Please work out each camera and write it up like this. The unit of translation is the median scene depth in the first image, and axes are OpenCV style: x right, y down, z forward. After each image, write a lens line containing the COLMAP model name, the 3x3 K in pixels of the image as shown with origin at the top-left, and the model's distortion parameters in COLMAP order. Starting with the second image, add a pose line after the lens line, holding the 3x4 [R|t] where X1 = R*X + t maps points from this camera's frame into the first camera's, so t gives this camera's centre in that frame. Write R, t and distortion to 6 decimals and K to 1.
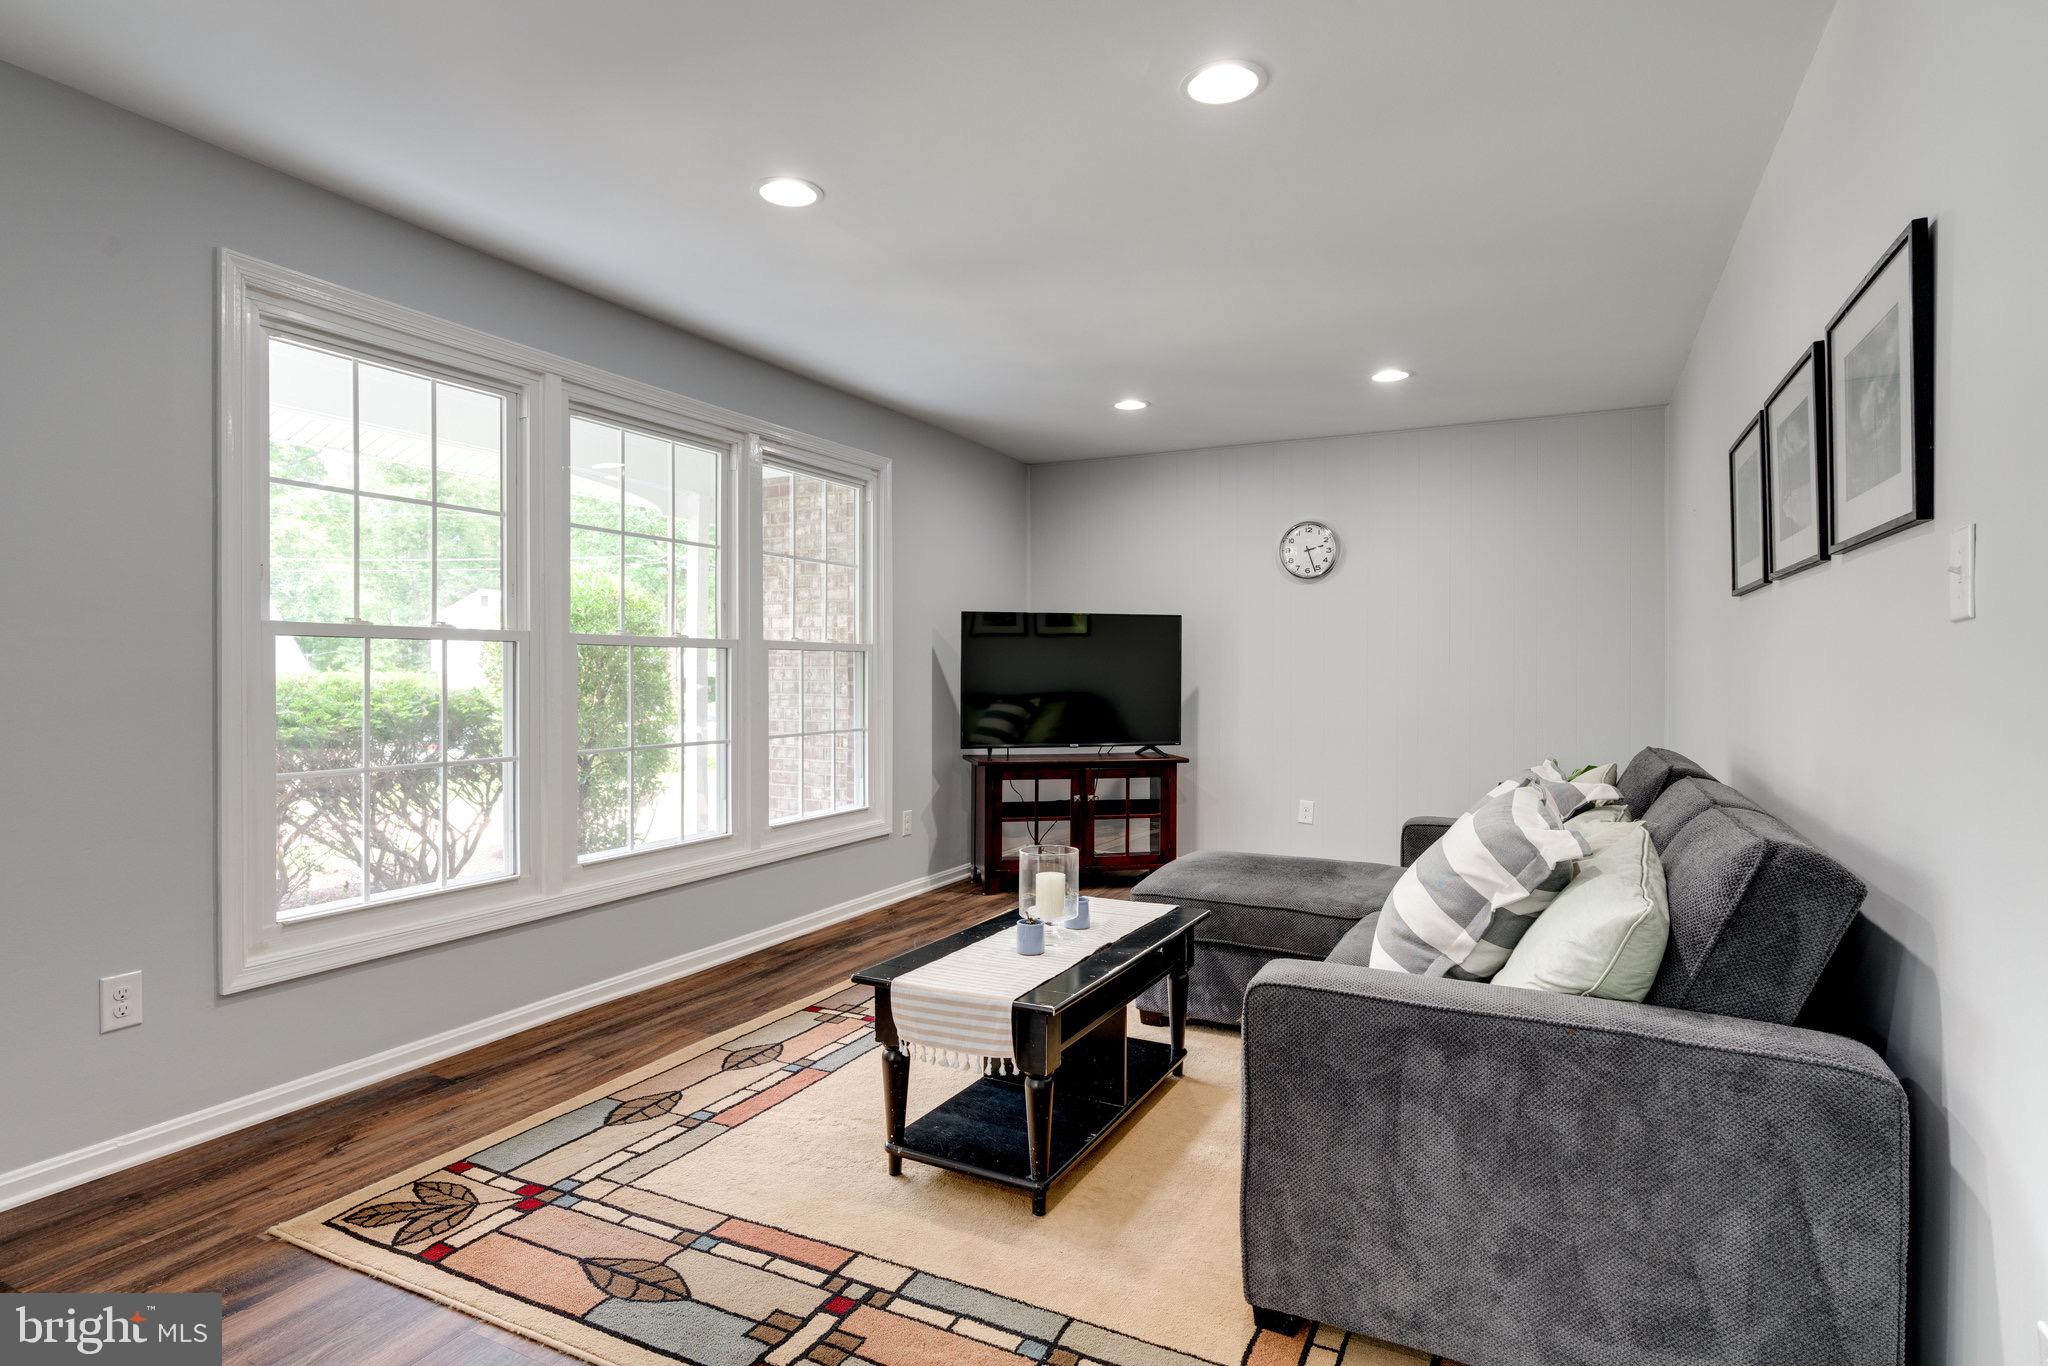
lens RADIAL K [[1057.7, 0, 1020.4], [0, 1057.7, 679.0], [0, 0, 1]] dist [0.002332, 0.000096]
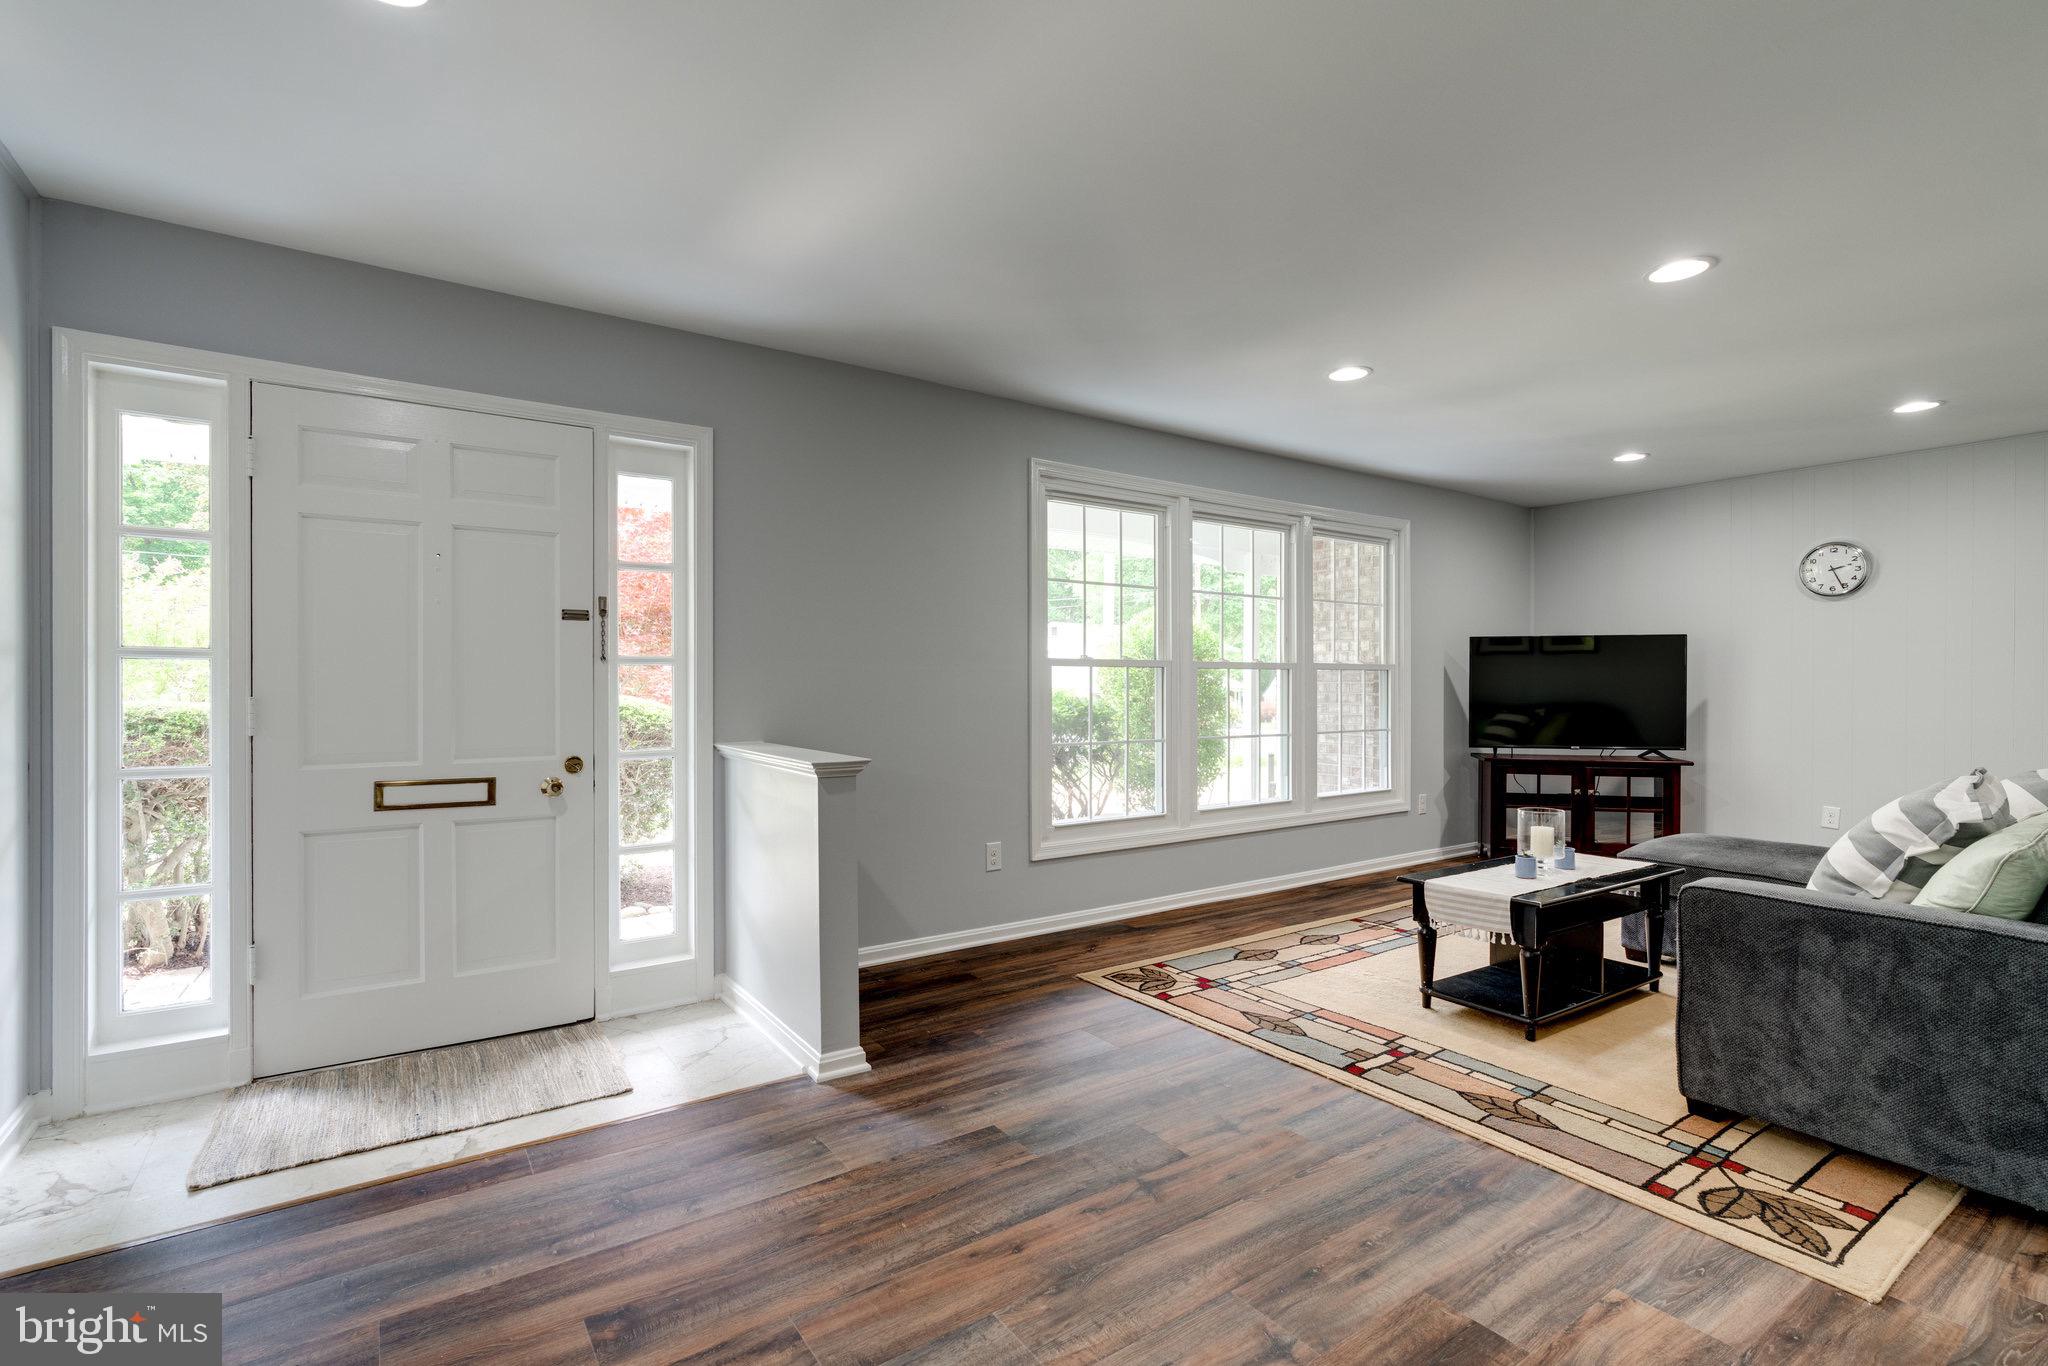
lens RADIAL K [[942.5, 0, 1021.2], [0, 942.5, 692.9], [0, 0, 1]] dist [-0.002266, 0.003698]
pose [[0.879561, 0.001055, -0.475785, 0.015000], [-0.000867, 0.999999, 0.000616, 0.003645], [0.475785, -0.000129, 0.879562, -0.459647]]
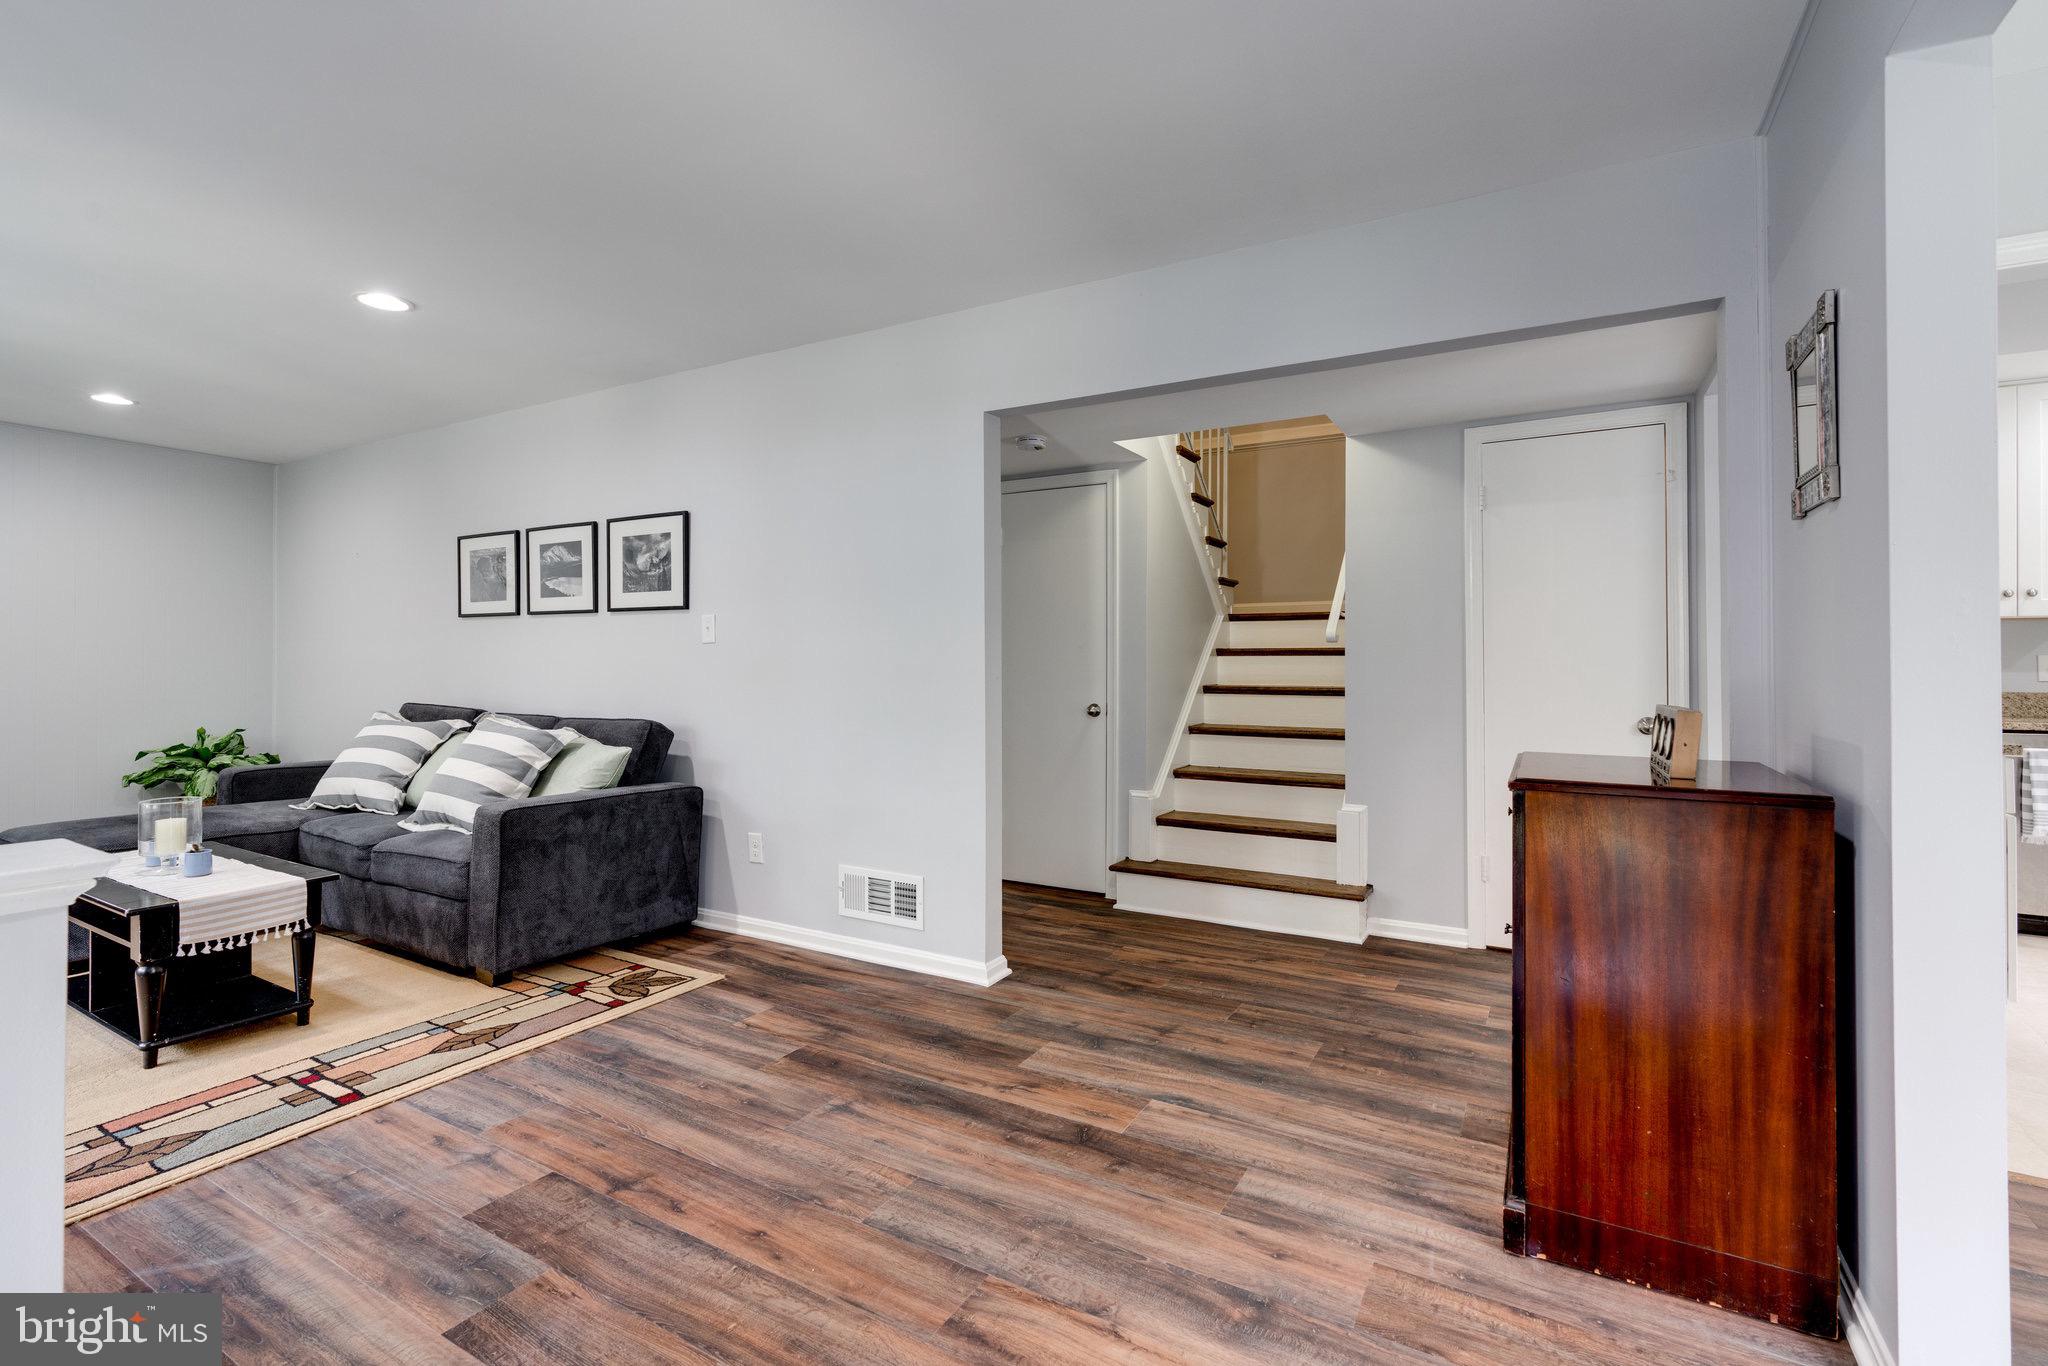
lens RADIAL K [[942.5, 0, 1003.2], [0, 942.5, 654.2], [0, 0, 1]] dist [-0.002266, 0.003698]
pose [[0.066359, 0.005665, 0.997780, -1.041034], [0.003002, 0.999978, -0.005878, -0.000457], [-0.997791, 0.003385, 0.066341, -0.052384]]
